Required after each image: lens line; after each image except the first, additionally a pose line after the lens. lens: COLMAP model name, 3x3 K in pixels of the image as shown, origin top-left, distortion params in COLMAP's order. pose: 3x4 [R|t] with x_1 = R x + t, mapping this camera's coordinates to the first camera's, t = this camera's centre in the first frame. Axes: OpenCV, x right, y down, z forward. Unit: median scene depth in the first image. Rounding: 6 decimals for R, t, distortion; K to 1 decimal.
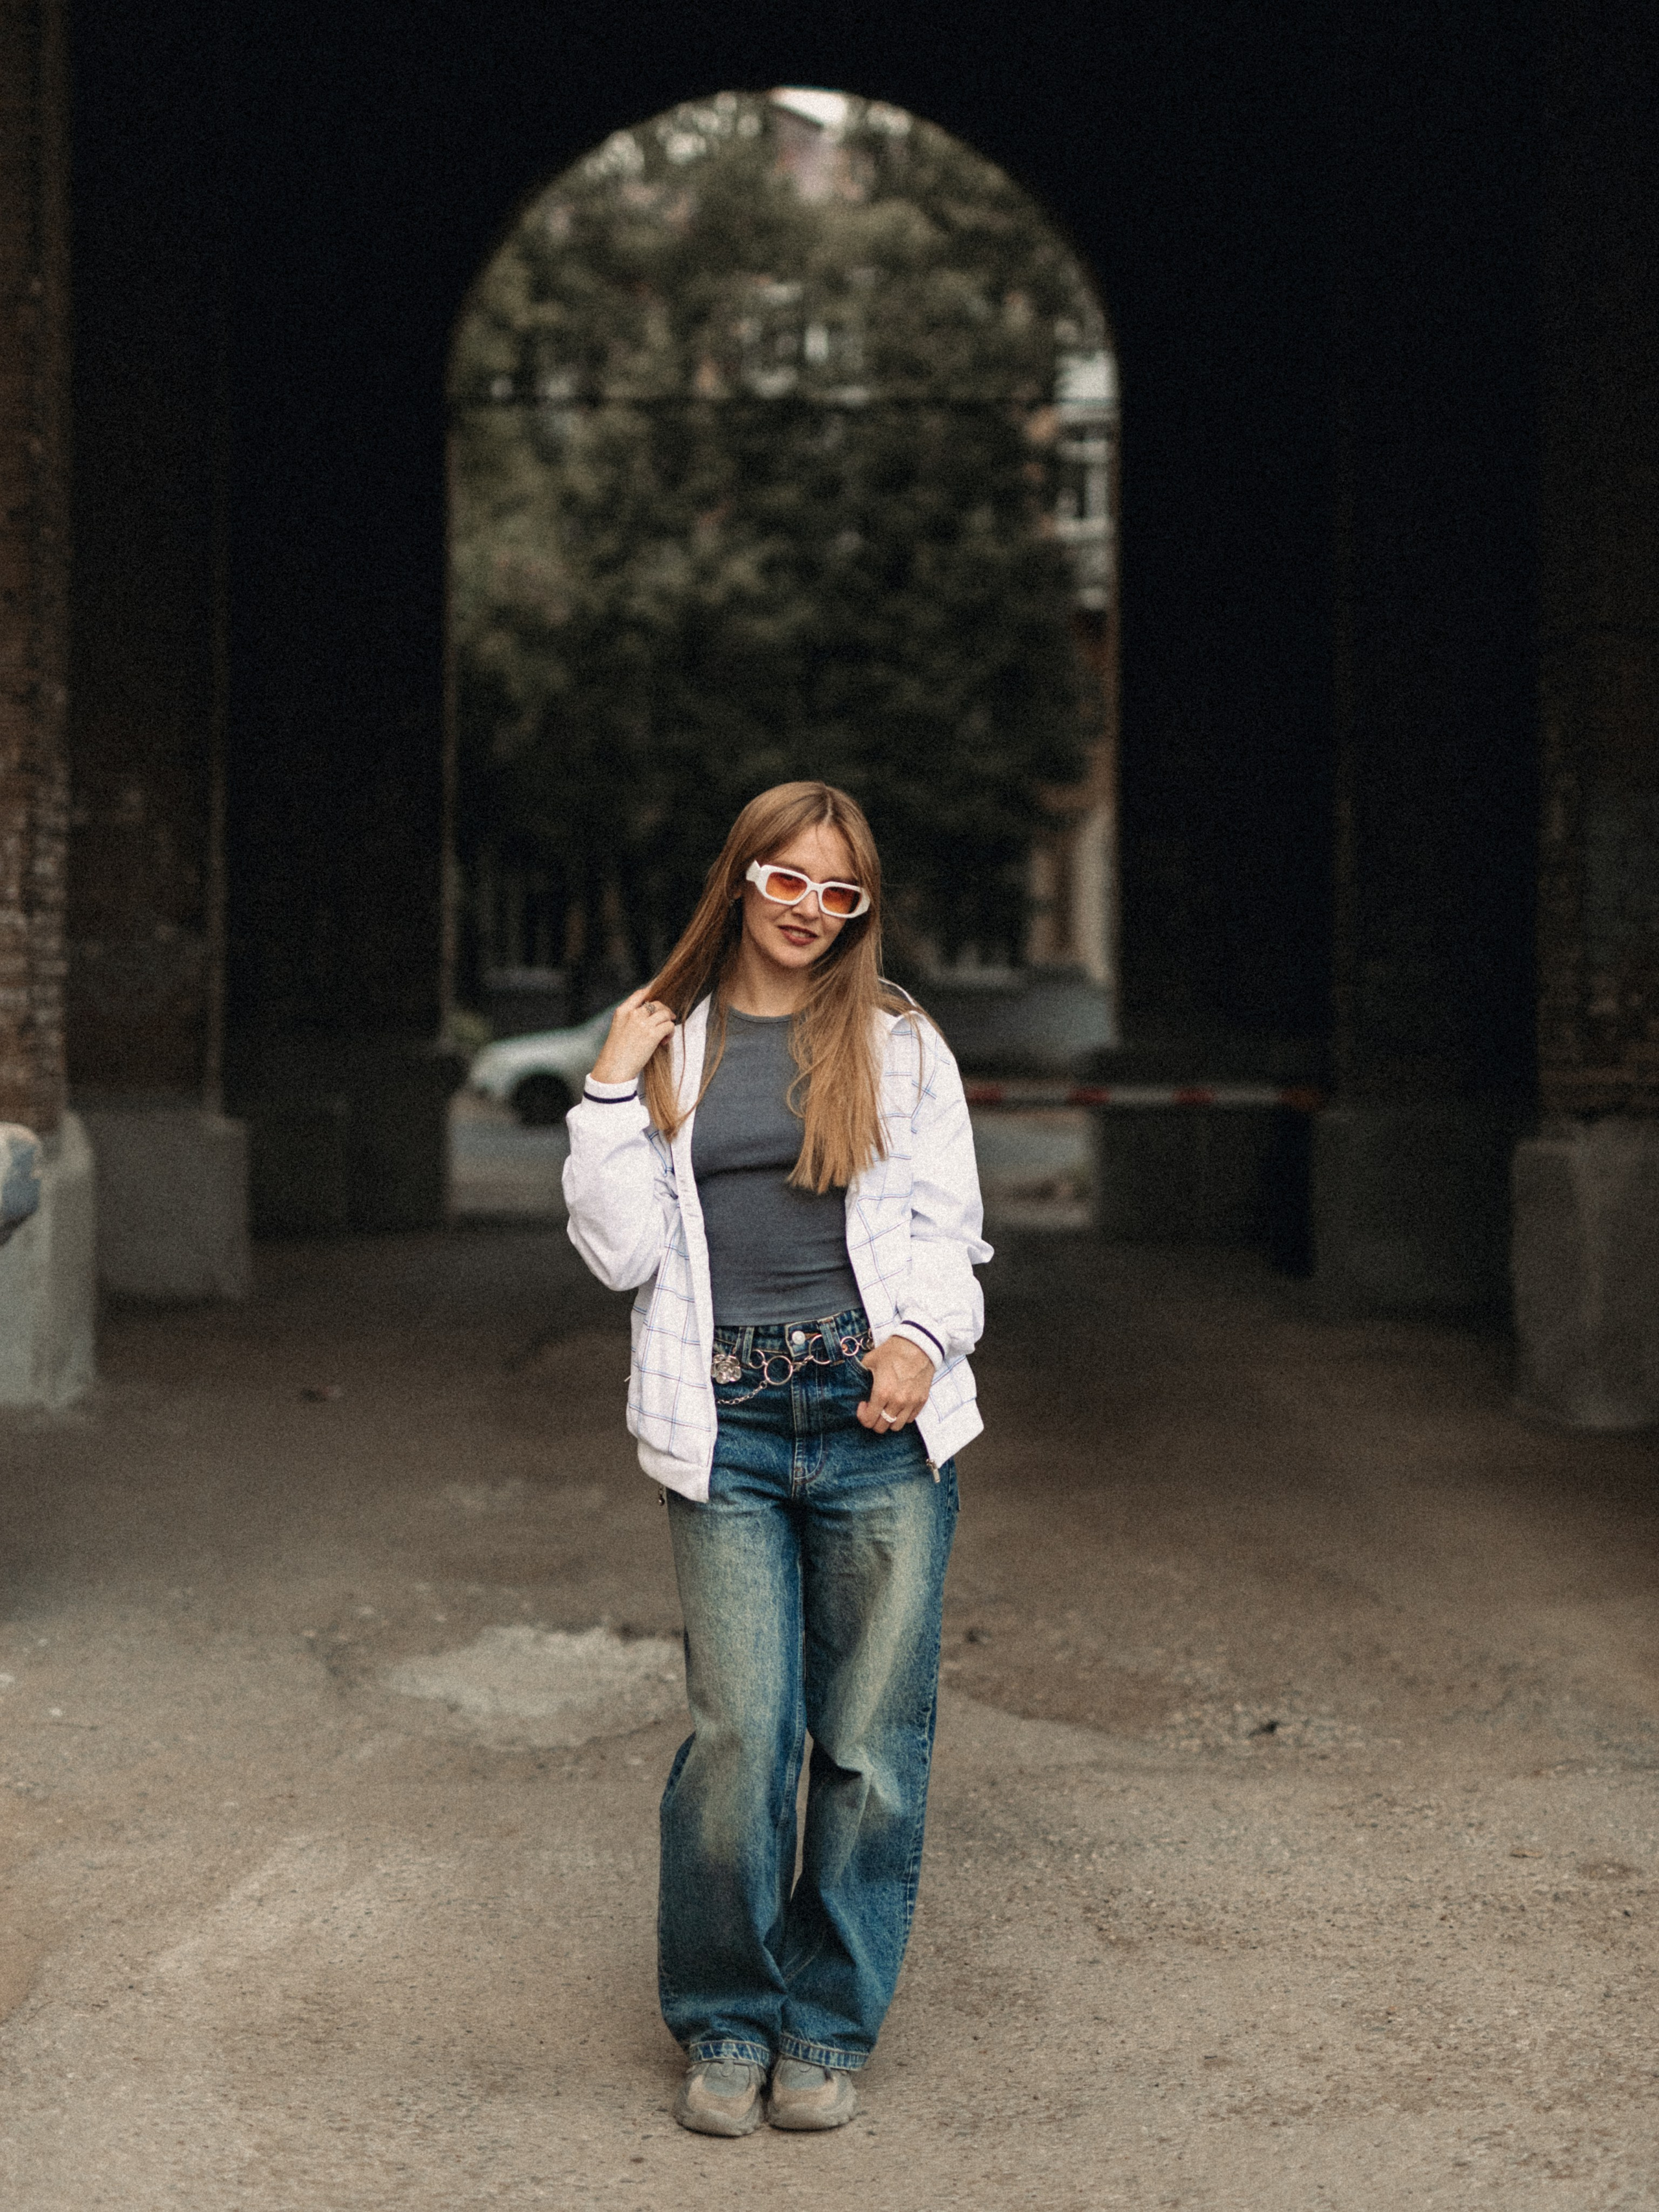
lens RADIAL K [[3464.4, 0, 829.5], [0, 3464.4, 1106.0], [0, 0, 1]] dist [-0.021537, 0.115740]
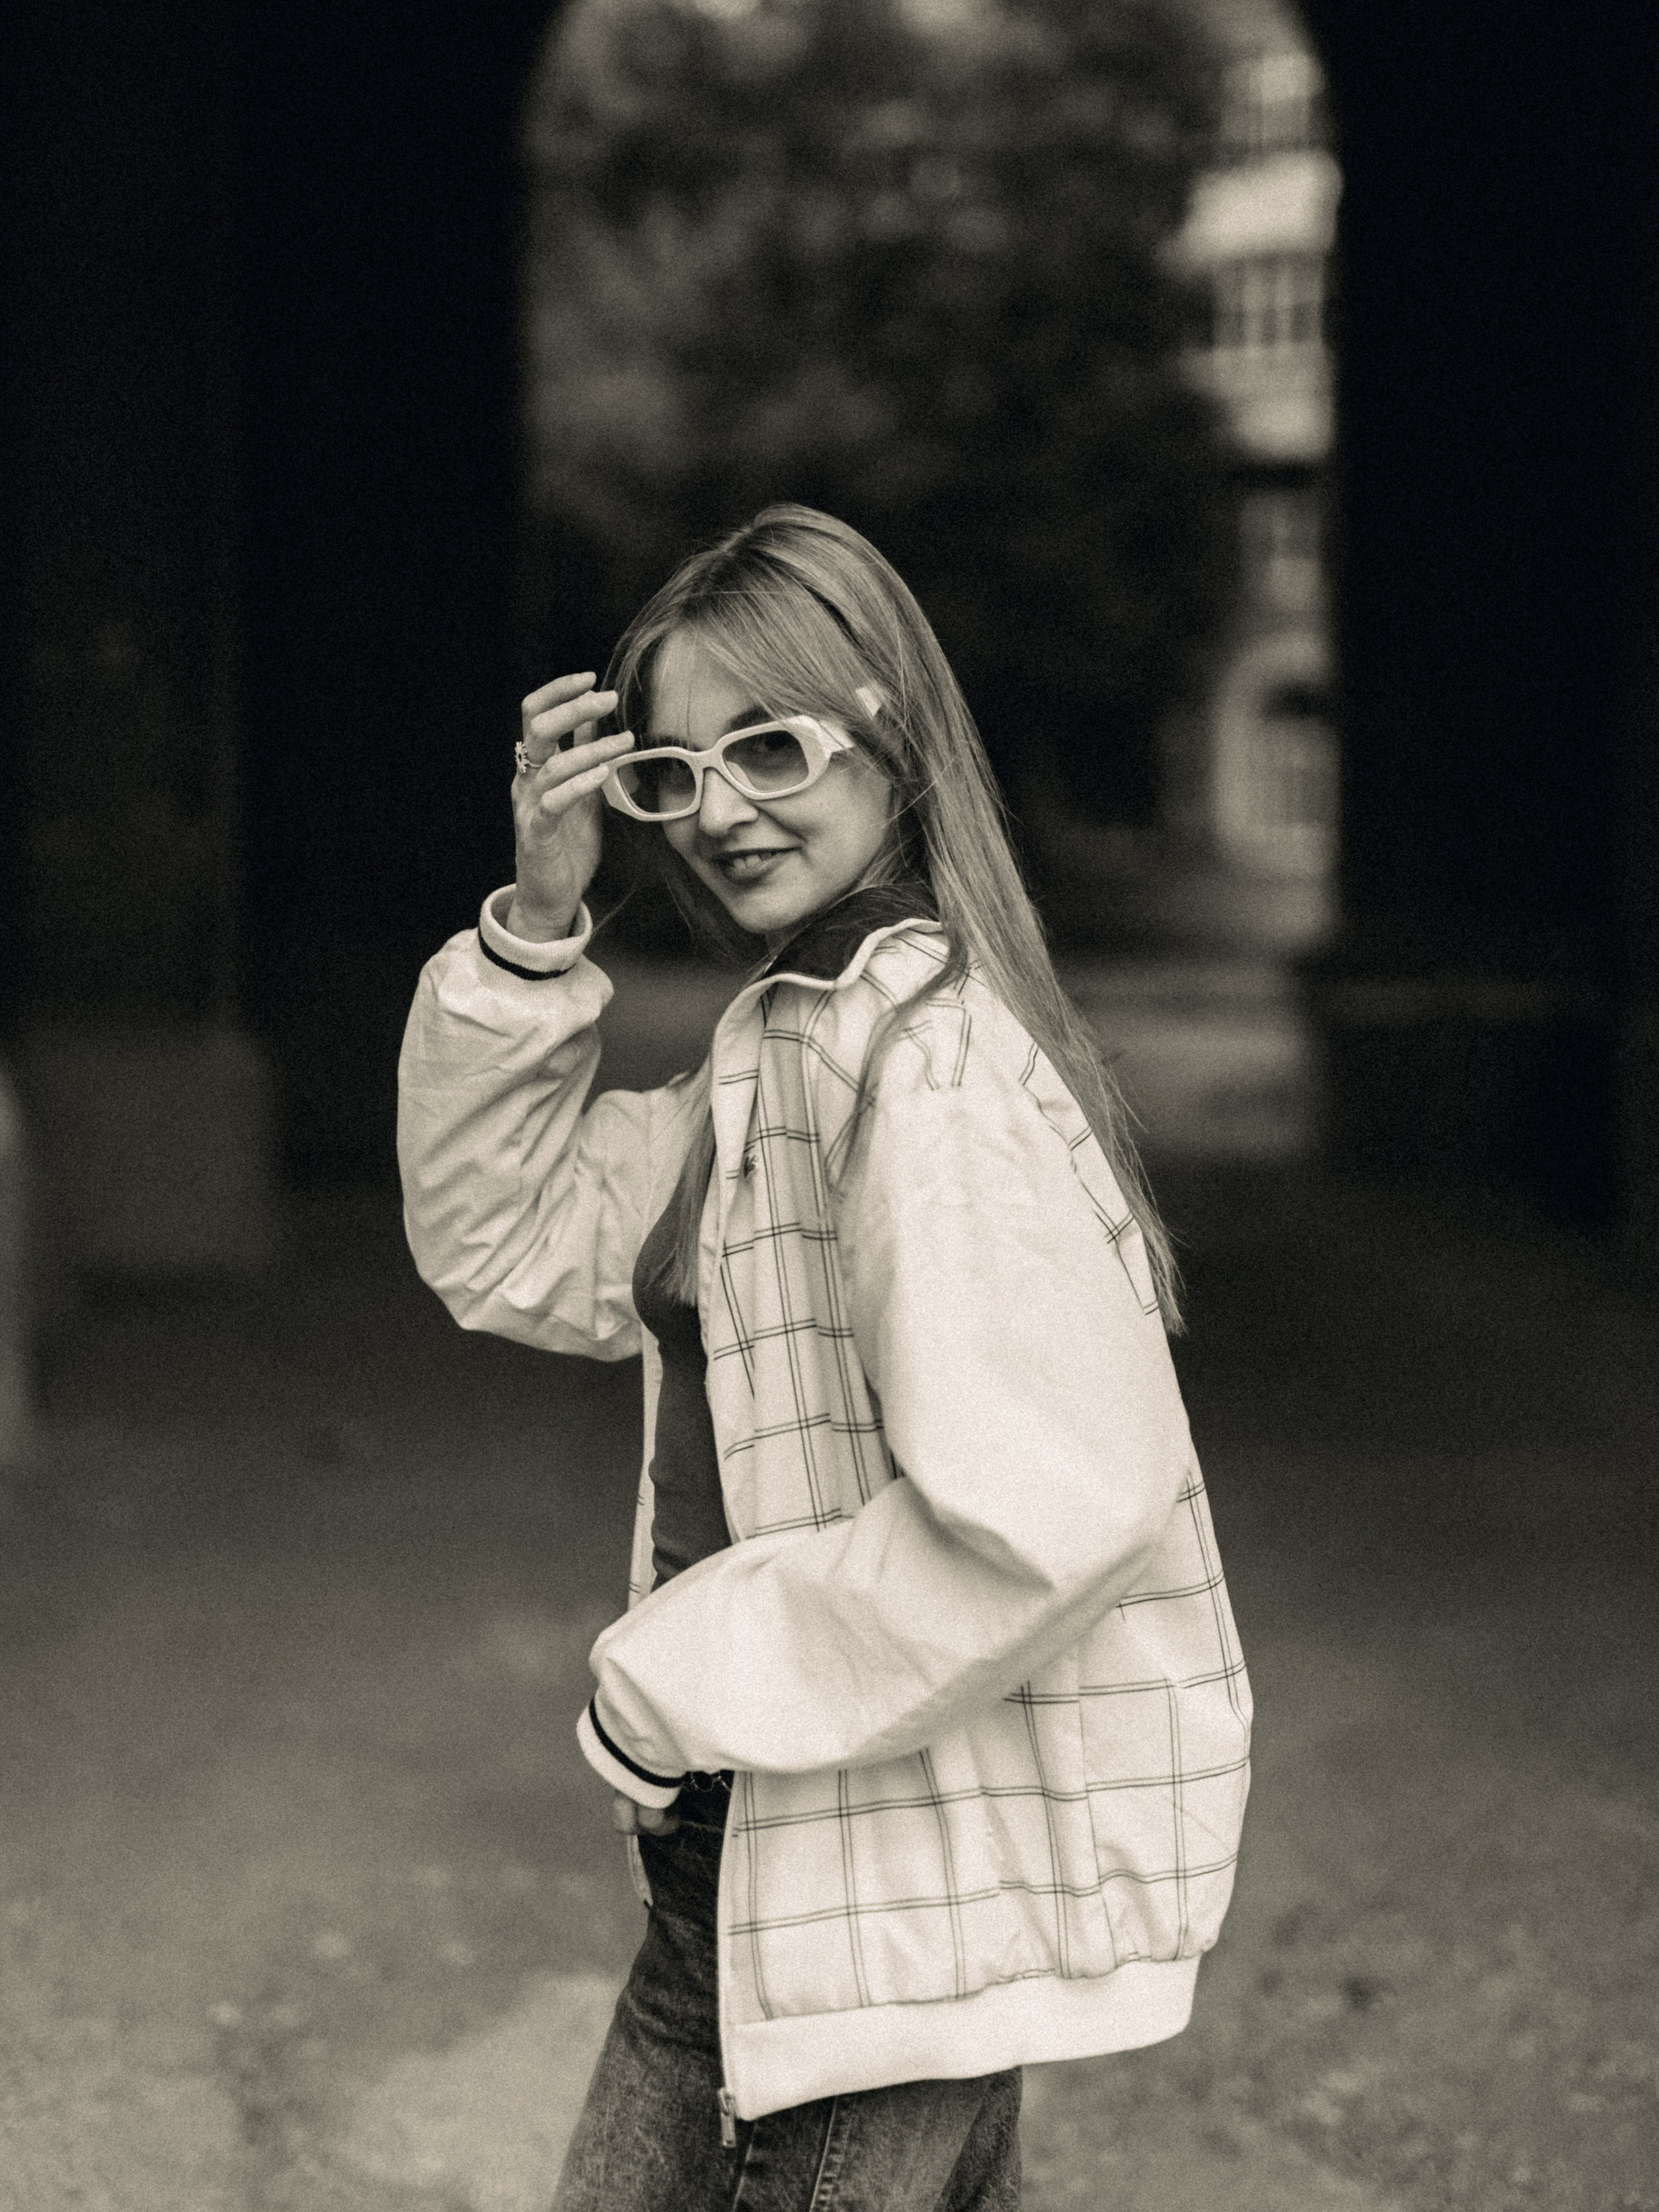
lens RADIAL K [[3464.4, 0, 829.5], [0, 3464.4, 1106.0], [0, 0, 1]] dist [-0.021537, 0.115740]
pose [[0.999408, -0.008739, -0.033279, -0.009852], [0.009926, 0.999313, 0.035696, -0.006851], [0.032944, -0.036005, 0.998808, 0.149446]]
